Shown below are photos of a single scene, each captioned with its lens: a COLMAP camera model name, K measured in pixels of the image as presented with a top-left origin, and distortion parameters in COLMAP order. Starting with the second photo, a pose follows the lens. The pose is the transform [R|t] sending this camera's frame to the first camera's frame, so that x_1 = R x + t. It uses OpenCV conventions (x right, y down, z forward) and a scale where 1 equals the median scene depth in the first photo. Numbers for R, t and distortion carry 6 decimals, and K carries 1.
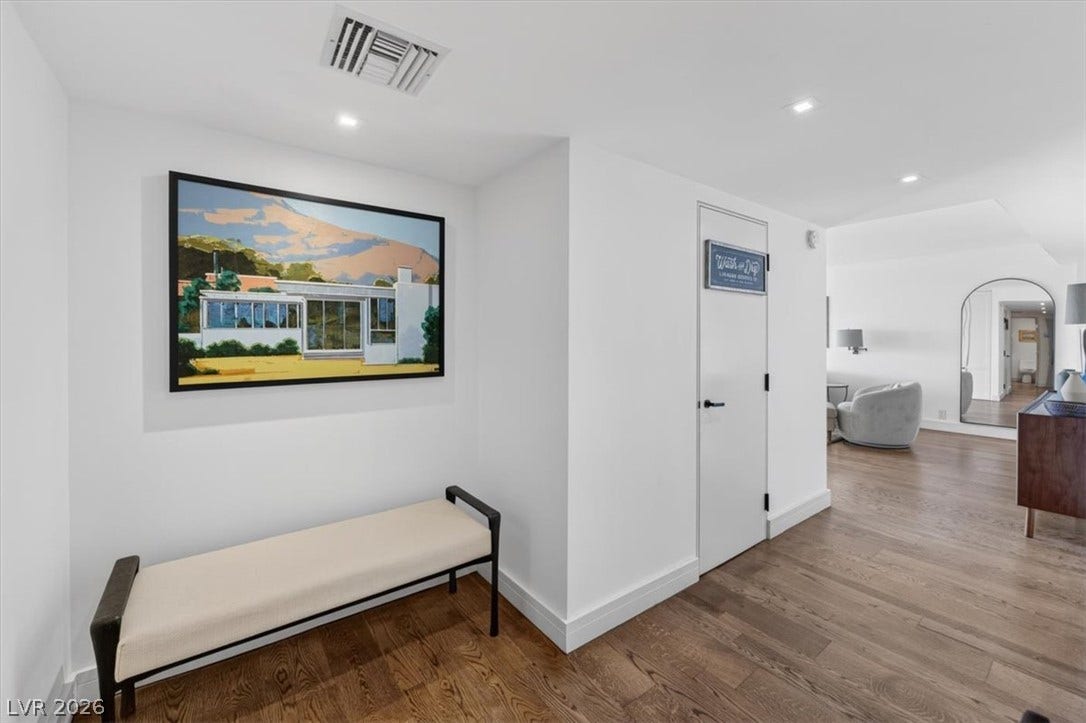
lens RADIAL K [[411.5, 0, 545.3], [0, 411.5, 343.6], [0, 0, 1]] dist [0.000340, -0.000029]
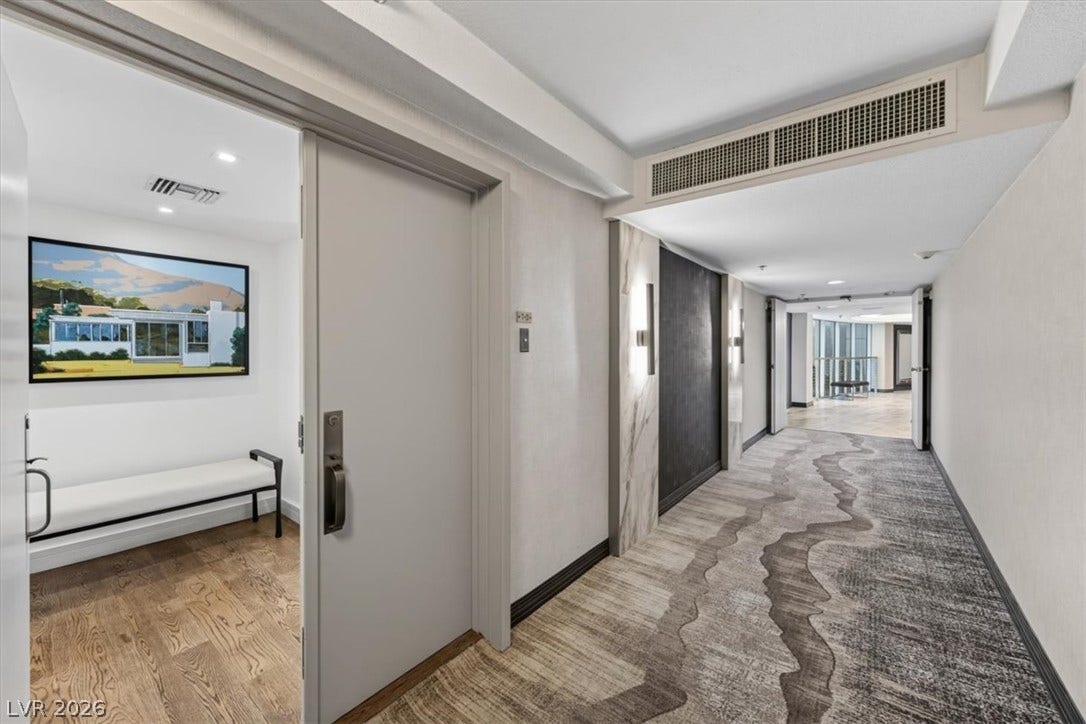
lens RADIAL K [[418.6, 0, 540.3], [0, 418.6, 359.8], [0, 0, 1]] dist [-0.001585, -0.000218]
pose [[0.971408, -0.002779, 0.237400, 0.479432], [0.002416, 0.999995, 0.001820, 0.029396], [-0.237404, -0.001195, 0.971410, -0.807663]]
